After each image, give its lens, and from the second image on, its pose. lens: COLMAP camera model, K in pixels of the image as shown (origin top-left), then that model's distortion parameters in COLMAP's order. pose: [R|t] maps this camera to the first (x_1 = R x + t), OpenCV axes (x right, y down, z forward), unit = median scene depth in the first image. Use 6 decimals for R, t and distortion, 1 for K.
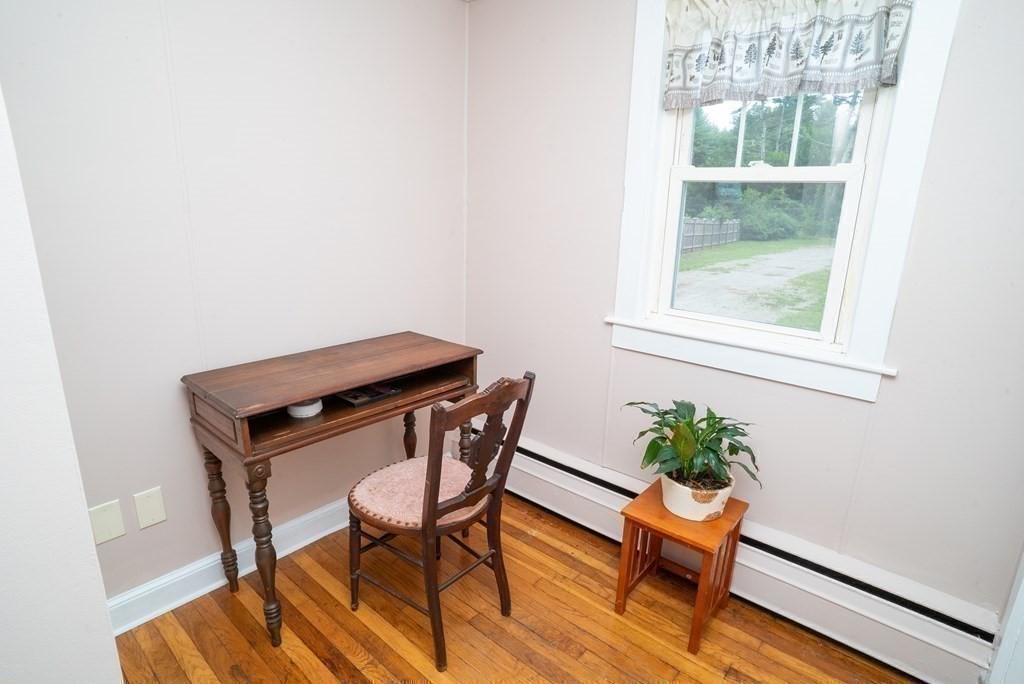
lens RADIAL K [[532.5, 0, 512.0], [0, 532.5, 342.0], [0, 0, 1]] dist [-0.086525, 0.042331]
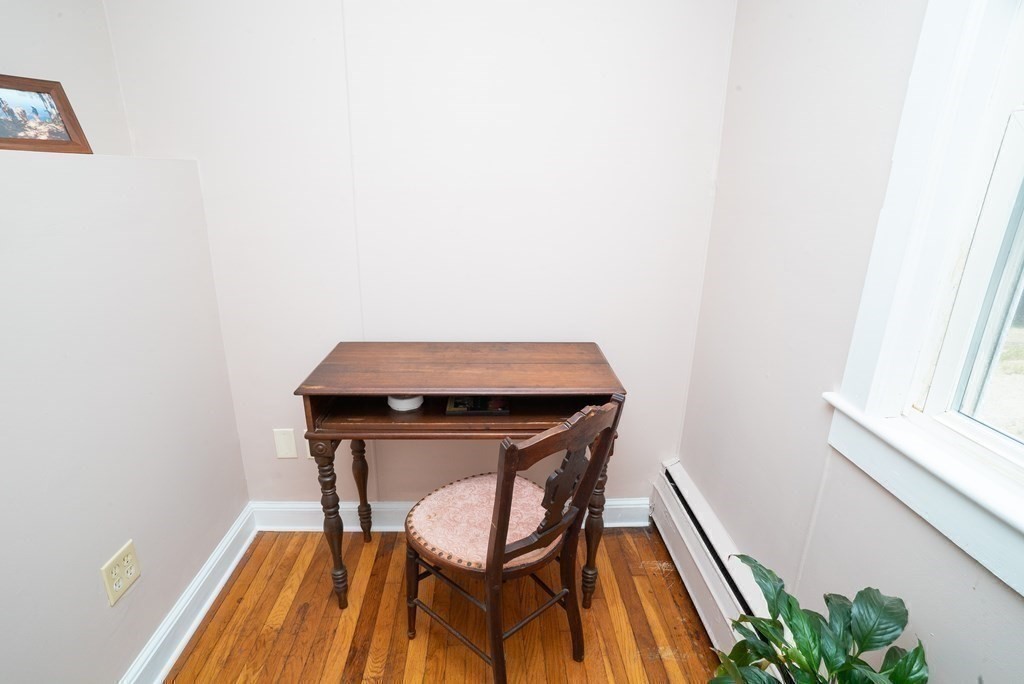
lens RADIAL K [[532.5, 0, 512.0], [0, 532.5, 342.0], [0, 0, 1]] dist [-0.086525, 0.042331]
pose [[0.686548, 0.207380, -0.696882, 0.389448], [-0.180316, 0.977082, 0.113121, -0.122587], [0.704370, 0.047996, 0.708208, 0.431302]]
